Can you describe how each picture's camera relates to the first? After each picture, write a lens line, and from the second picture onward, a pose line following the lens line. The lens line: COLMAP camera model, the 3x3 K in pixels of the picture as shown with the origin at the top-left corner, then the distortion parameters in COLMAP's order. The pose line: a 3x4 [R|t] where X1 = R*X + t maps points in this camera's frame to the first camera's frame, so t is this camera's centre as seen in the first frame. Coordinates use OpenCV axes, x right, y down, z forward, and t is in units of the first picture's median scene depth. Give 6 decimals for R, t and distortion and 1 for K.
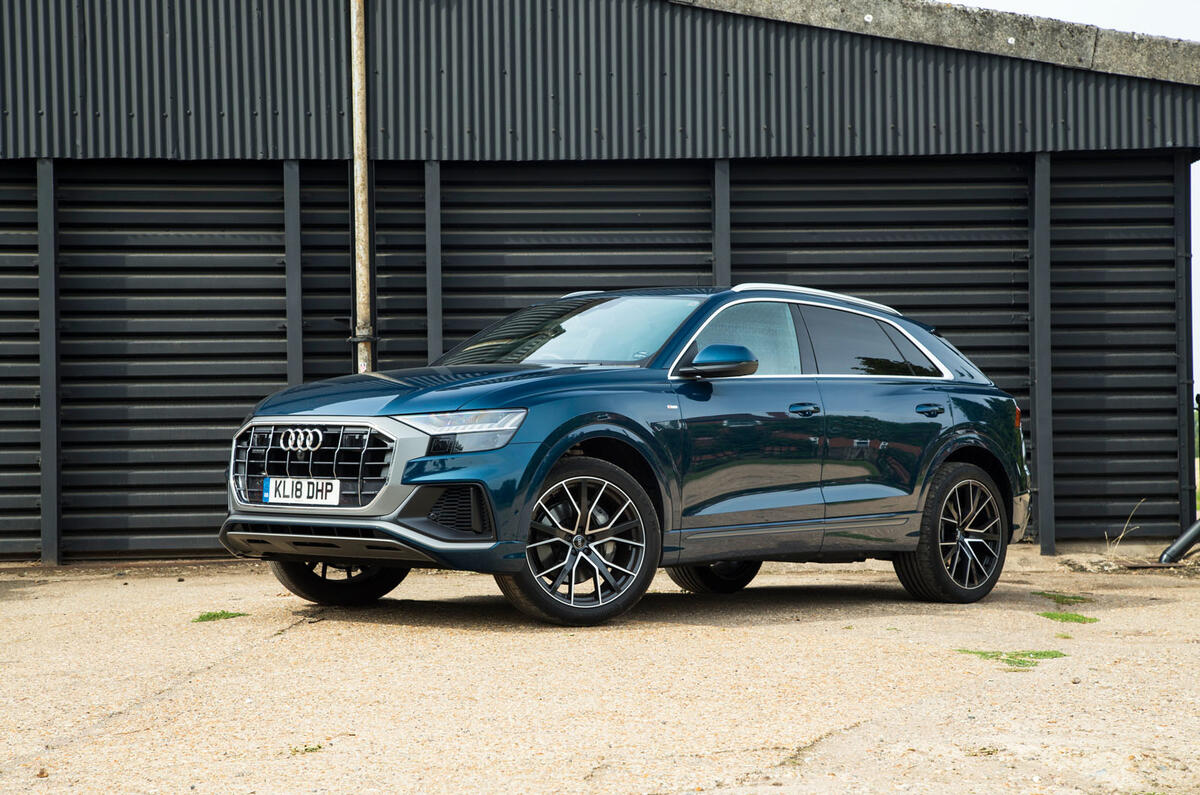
lens RADIAL K [[2506.4, 0, 602.1], [0, 2506.4, 396.4], [0, 0, 1]] dist [0.536213, 0.000000]
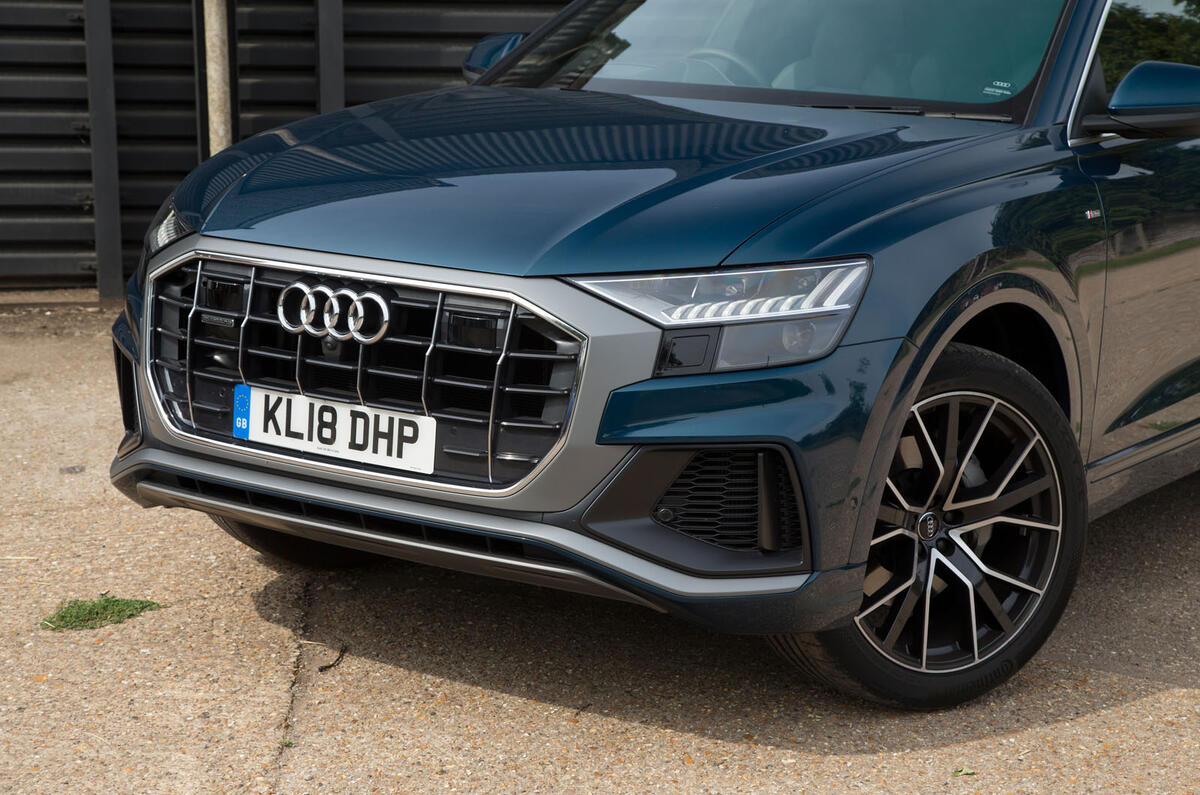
lens RADIAL K [[2412.7, 0, 598.4], [0, 2412.7, 400.2], [0, 0, 1]] dist [0.361537, 0.000000]
pose [[0.988267, -0.006773, 0.152584, -0.138131], [-0.024056, 0.979645, 0.199291, -0.052589], [-0.150828, -0.200623, 0.967988, 0.587064]]
